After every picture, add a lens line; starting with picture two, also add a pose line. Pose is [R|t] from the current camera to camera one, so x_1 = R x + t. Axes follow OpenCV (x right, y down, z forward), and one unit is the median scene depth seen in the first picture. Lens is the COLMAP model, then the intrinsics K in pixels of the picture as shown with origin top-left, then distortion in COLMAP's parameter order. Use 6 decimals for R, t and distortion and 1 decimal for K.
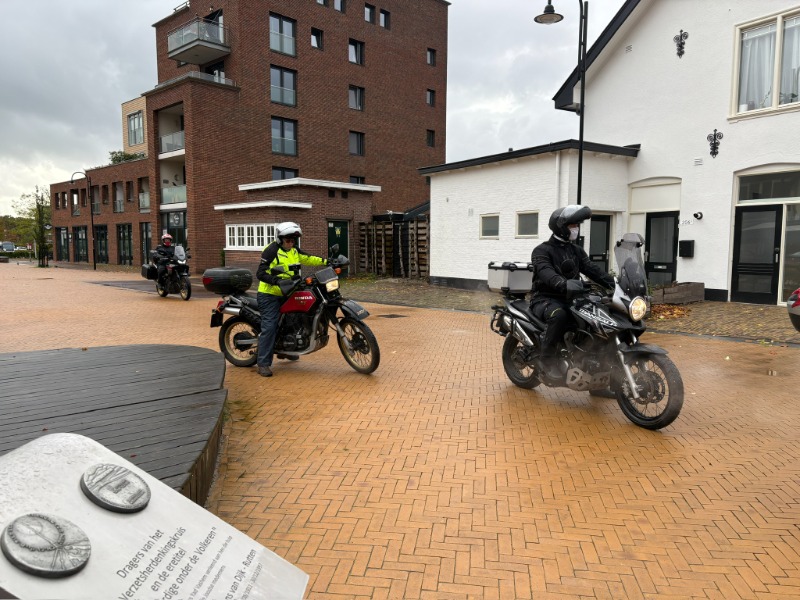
lens RADIAL K [[591.6, 0, 403.1], [0, 591.6, 305.9], [0, 0, 1]] dist [0.027132, -0.033344]
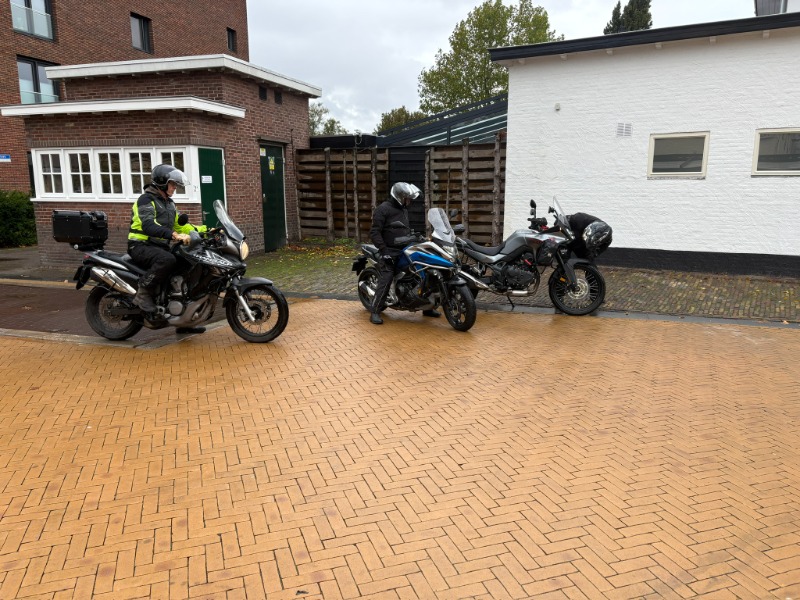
lens RADIAL K [[591.6, 0, 394.1], [0, 591.6, 299.6], [0, 0, 1]] dist [0.027132, -0.033344]
pose [[0.888639, -0.090539, 0.449581, -0.272655], [0.051353, 0.993798, 0.098633, -0.049506], [-0.455723, -0.064562, 0.887777, 0.449969]]
